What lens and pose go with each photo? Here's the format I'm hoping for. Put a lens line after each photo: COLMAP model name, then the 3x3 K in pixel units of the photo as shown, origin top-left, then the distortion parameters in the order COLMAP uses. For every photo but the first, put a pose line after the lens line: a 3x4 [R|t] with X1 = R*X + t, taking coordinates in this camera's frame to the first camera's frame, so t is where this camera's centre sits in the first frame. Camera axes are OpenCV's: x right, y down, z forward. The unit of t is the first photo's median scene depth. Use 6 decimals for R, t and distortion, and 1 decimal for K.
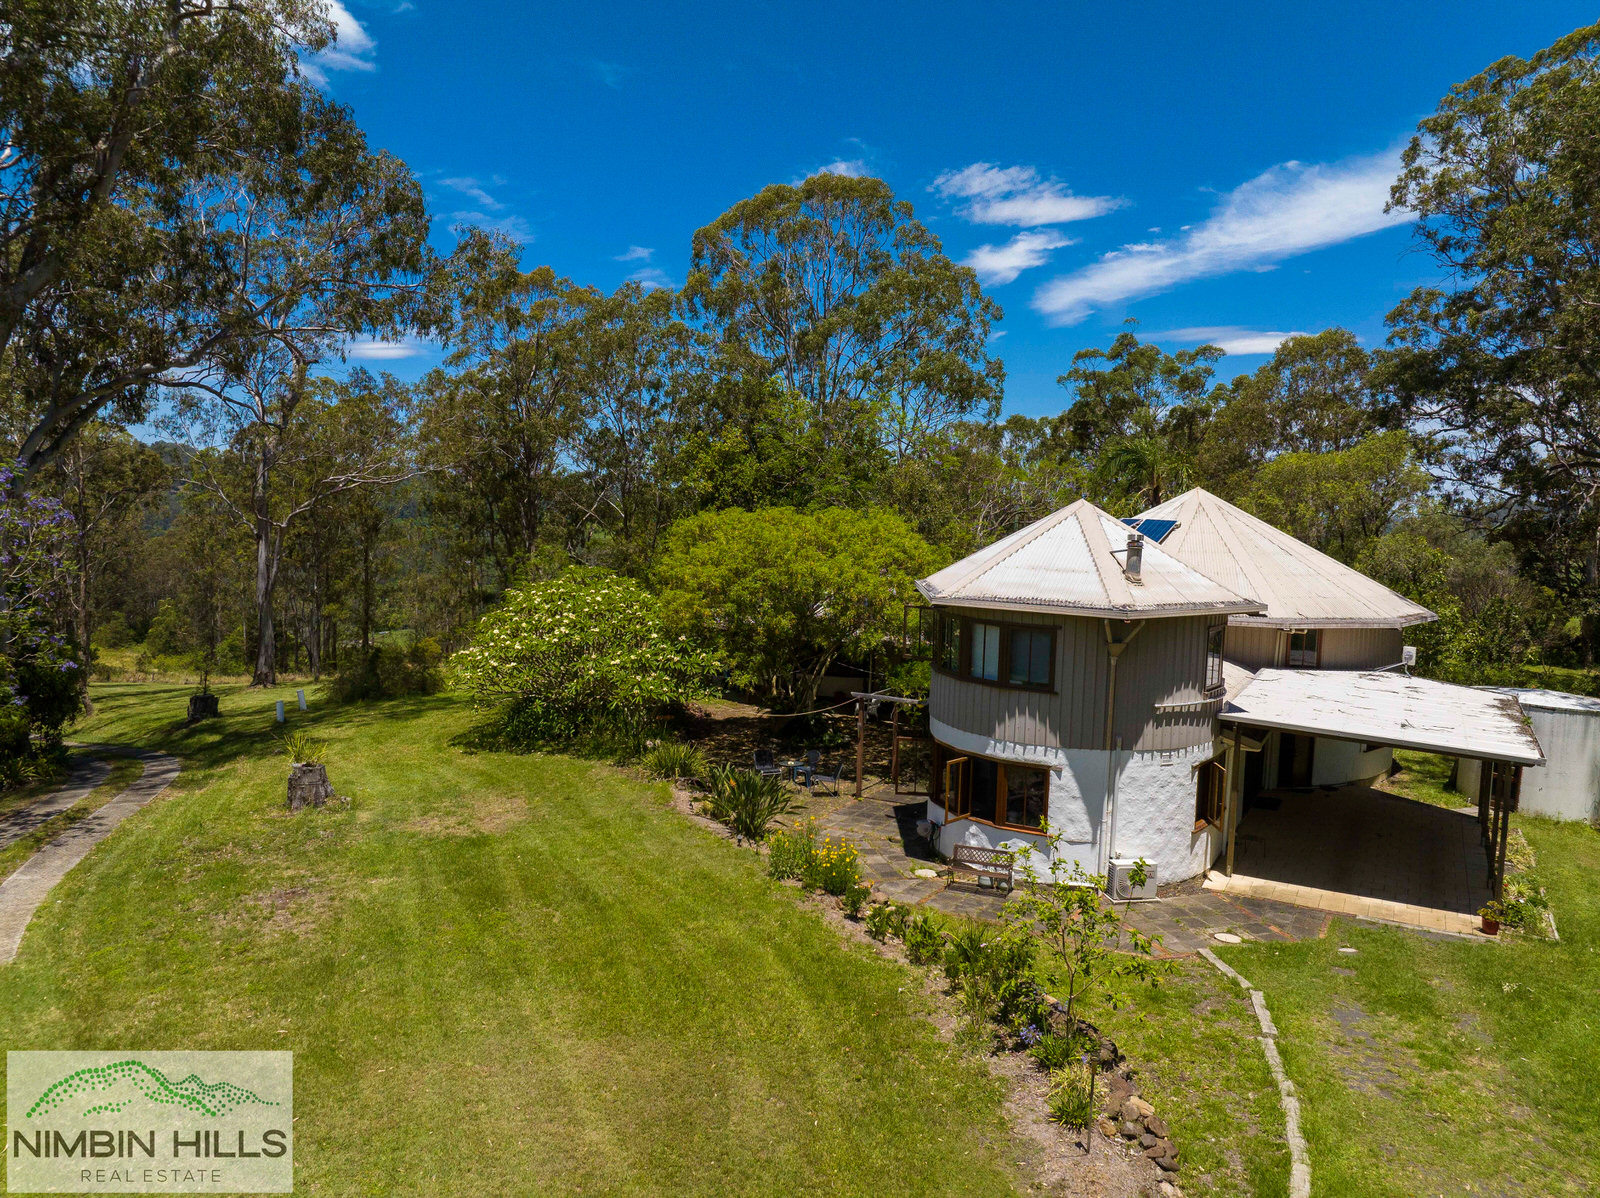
lens RADIAL K [[1172.8, 0, 807.7], [0, 1172.8, 598.0], [0, 0, 1]] dist [-0.040918, 0.006791]
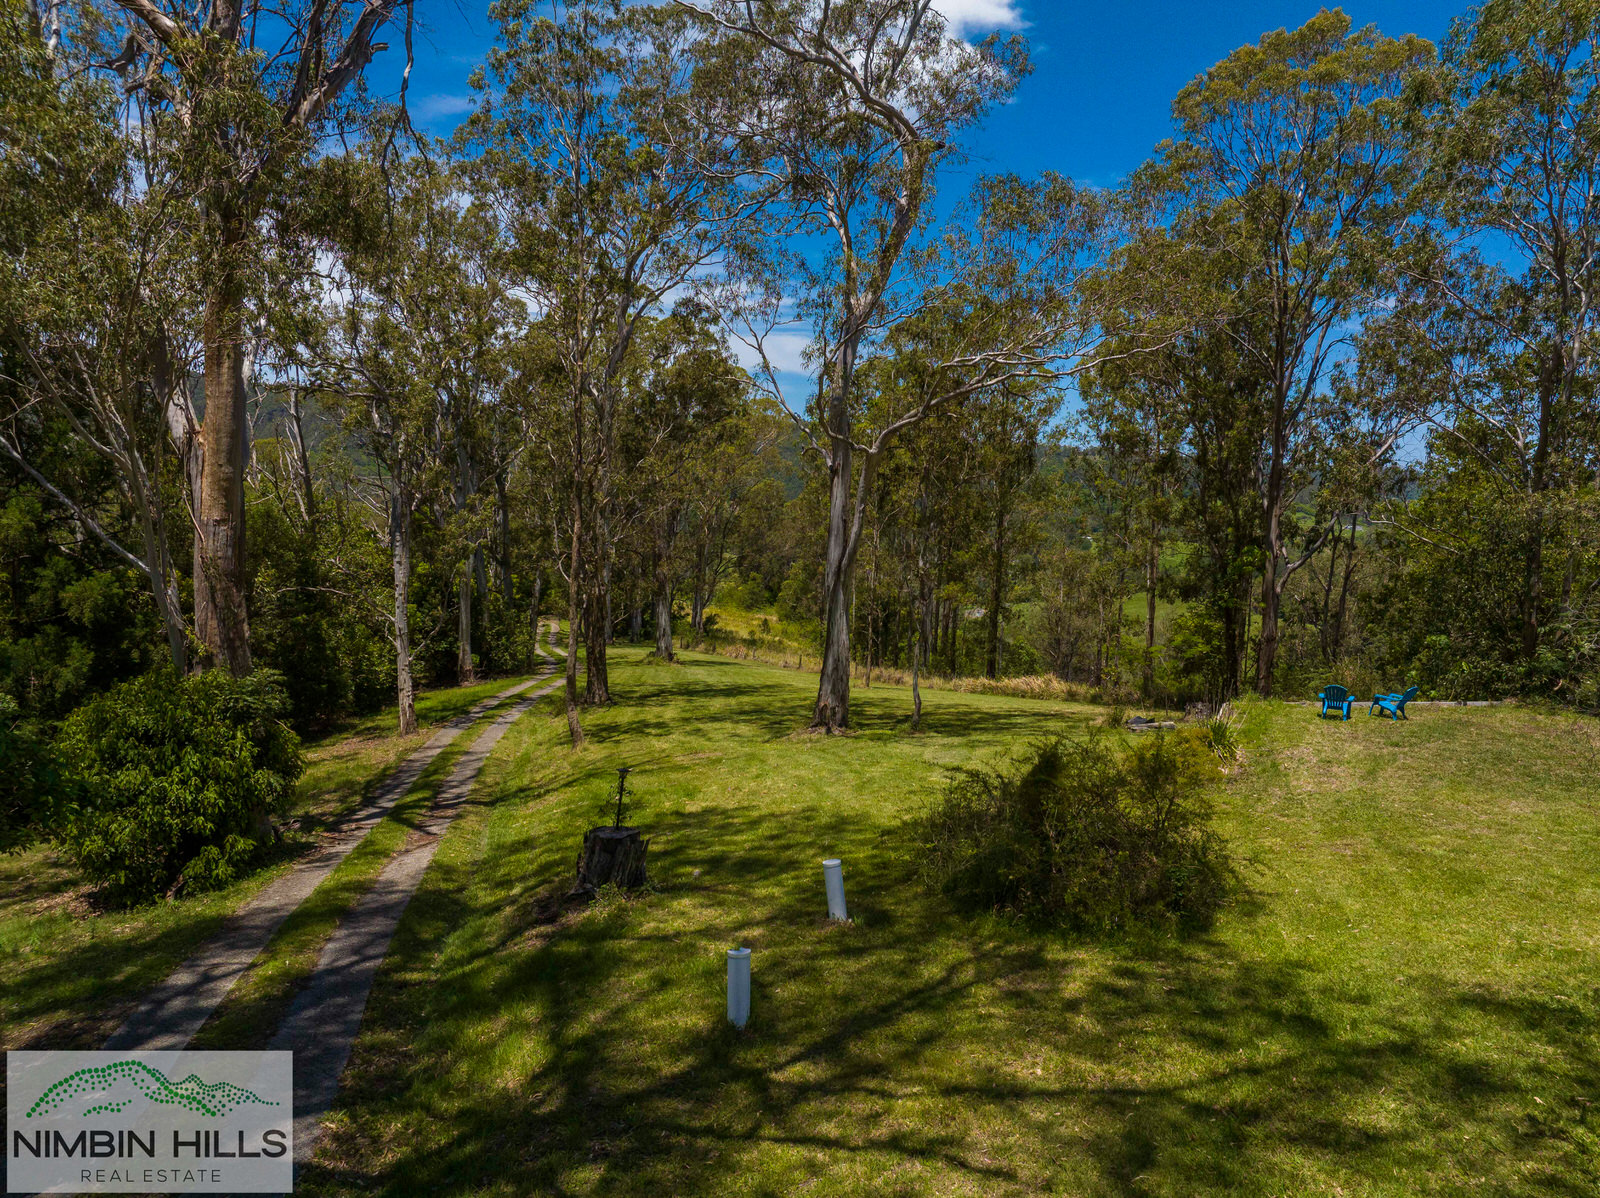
lens RADIAL K [[1172.8, 0, 807.7], [0, 1172.8, 598.0], [0, 0, 1]] dist [-0.040918, 0.006791]
pose [[0.868330, 0.061781, -0.492124, -0.137631], [-0.052023, 0.998084, 0.033505, -0.006117], [0.493251, -0.003492, 0.869880, 0.348074]]
